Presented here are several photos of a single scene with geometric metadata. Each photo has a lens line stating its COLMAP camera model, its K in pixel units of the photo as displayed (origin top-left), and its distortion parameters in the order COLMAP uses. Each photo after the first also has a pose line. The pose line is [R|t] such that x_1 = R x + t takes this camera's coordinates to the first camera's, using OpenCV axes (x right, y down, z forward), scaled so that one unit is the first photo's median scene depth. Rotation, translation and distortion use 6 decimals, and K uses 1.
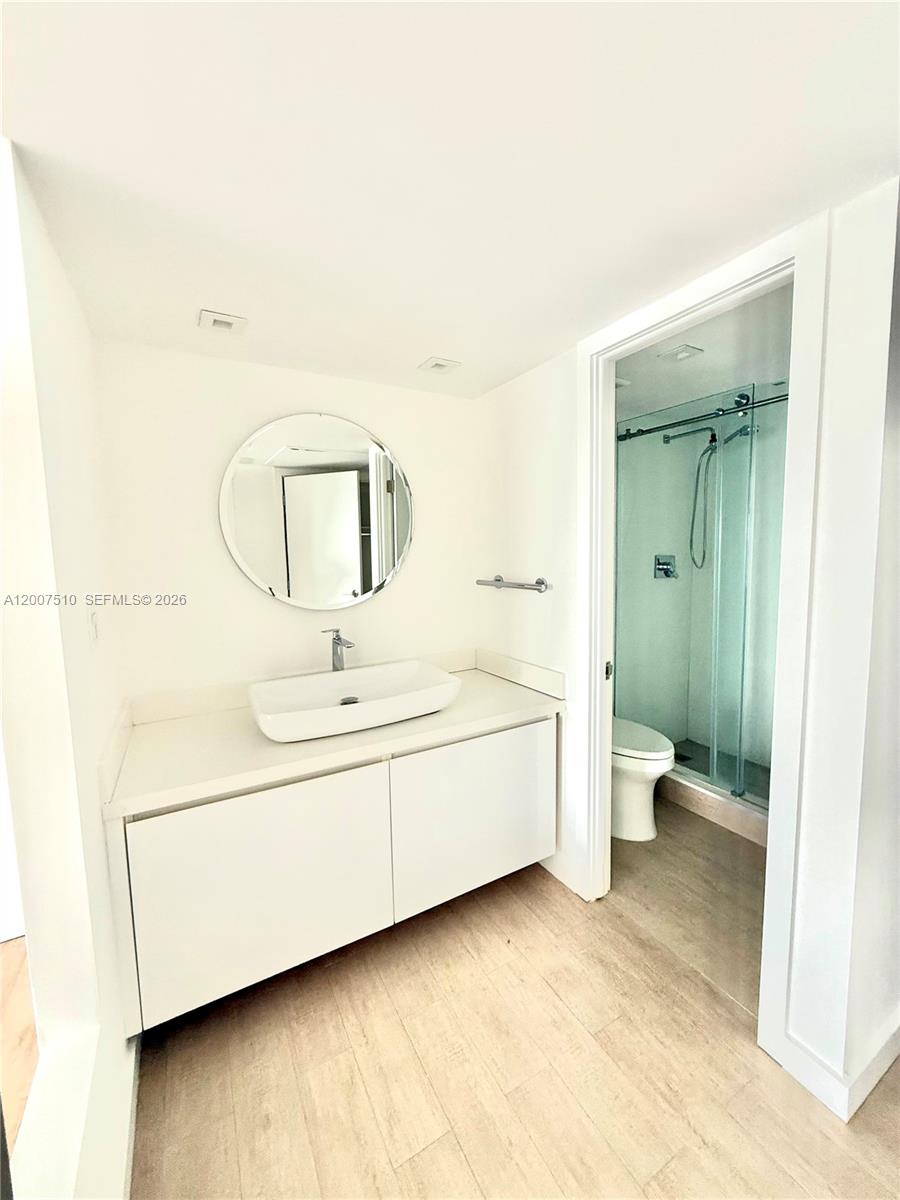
lens RADIAL K [[474.6, 0, 450.0], [0, 474.6, 600.0], [0, 0, 1]] dist [-0.000583, 0.000148]
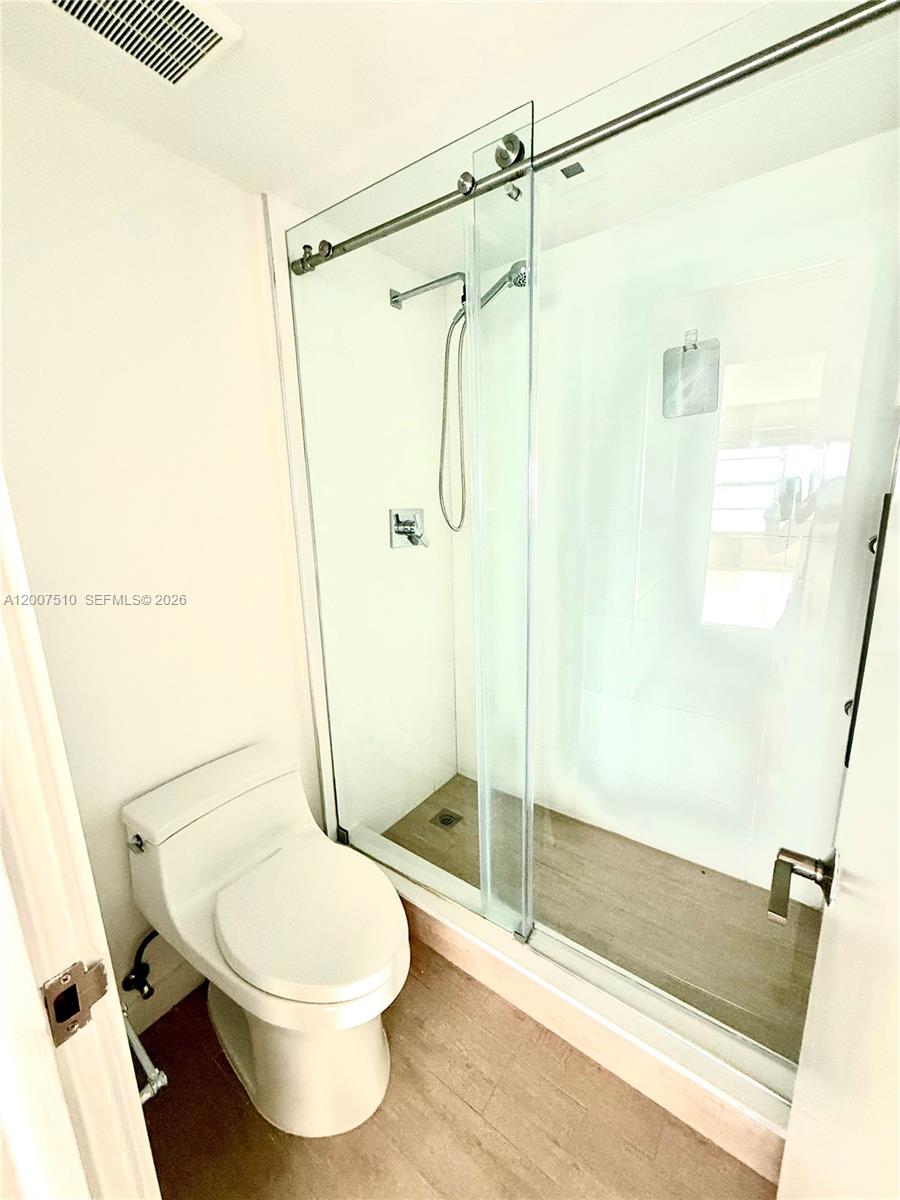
lens RADIAL K [[493.9, 0, 450.0], [0, 493.9, 600.0], [0, 0, 1]] dist [-0.001317, 0.000114]
pose [[0.913176, -0.084968, 0.398611, 0.274624], [0.041687, 0.992370, 0.116033, -0.056032], [-0.405428, -0.089342, 0.909750, 0.449996]]
